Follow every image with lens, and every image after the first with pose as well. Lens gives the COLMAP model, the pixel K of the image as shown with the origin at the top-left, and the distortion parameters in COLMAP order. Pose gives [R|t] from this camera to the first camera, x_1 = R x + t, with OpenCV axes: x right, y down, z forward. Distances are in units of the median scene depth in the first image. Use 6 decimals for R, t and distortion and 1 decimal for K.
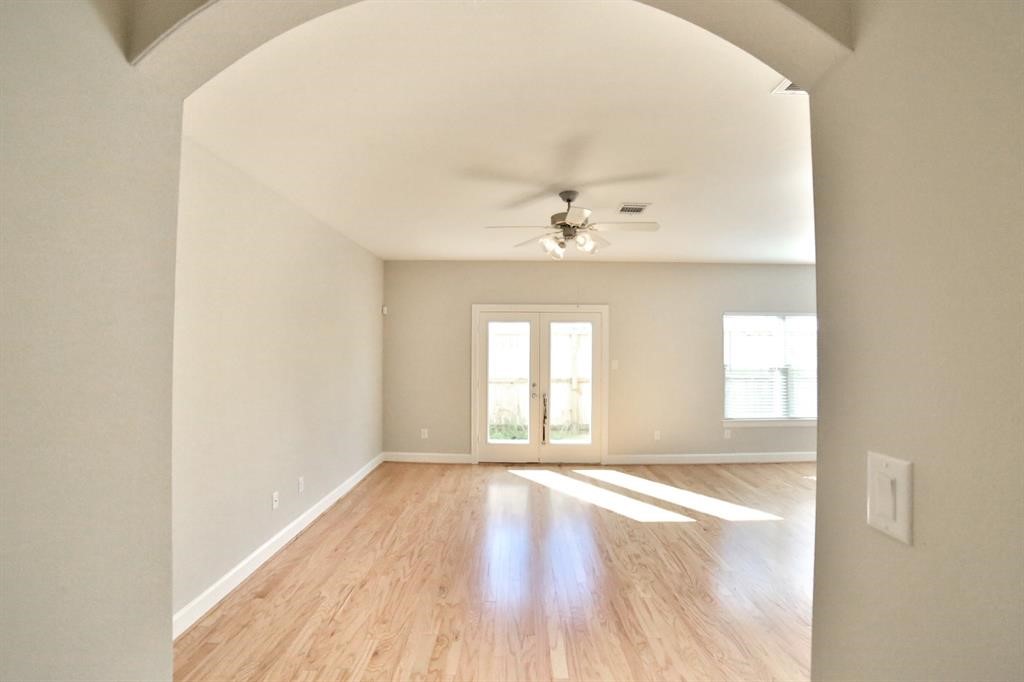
lens RADIAL K [[438.4, 0, 508.1], [0, 438.4, 337.1], [0, 0, 1]] dist [-0.113885, 0.042877]
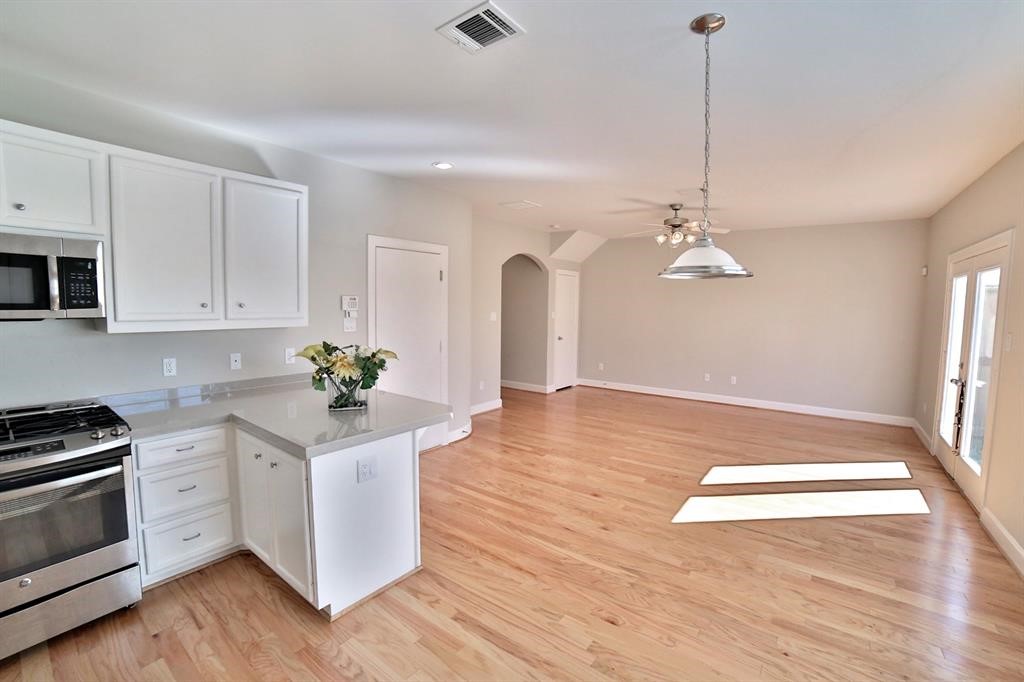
lens RADIAL K [[438.4, 0, 508.1], [0, 438.4, 337.1], [0, 0, 1]] dist [-0.113885, 0.042877]
pose [[-0.590160, 0.053833, -0.805489, 1.001835], [0.003237, 0.997924, 0.064322, 0.022782], [0.807280, 0.035353, -0.589109, 0.816311]]
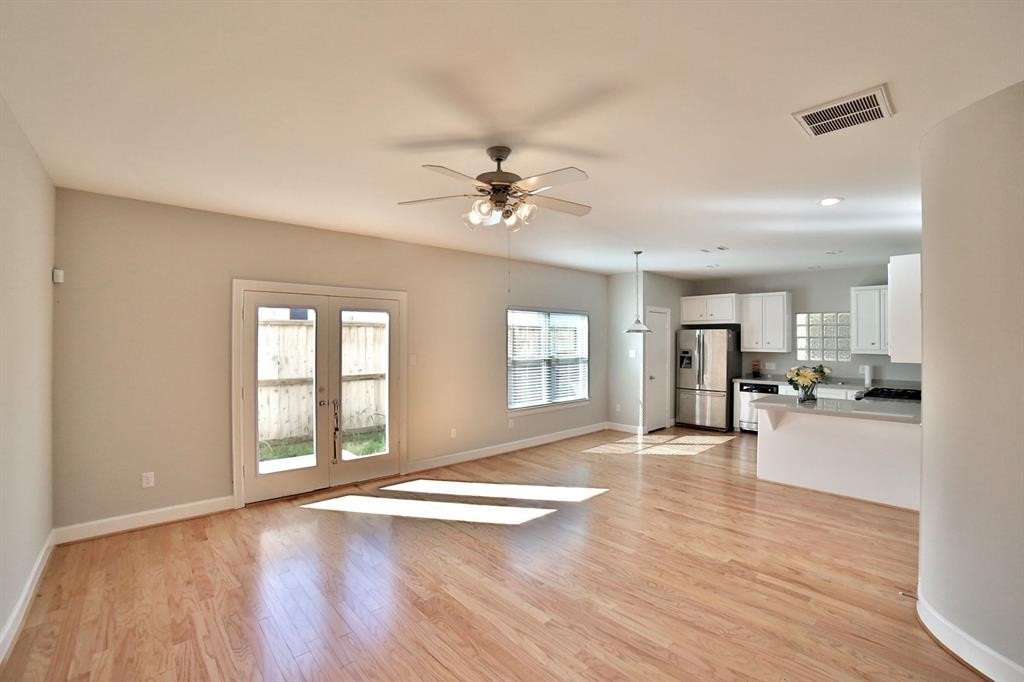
lens RADIAL K [[438.4, 0, 508.1], [0, 438.4, 337.1], [0, 0, 1]] dist [-0.113885, 0.042877]
pose [[0.727688, 0.002258, 0.685904, -0.226891], [-0.014170, 0.999831, 0.011741, 0.003479], [-0.685762, -0.018263, 0.727597, 0.226789]]
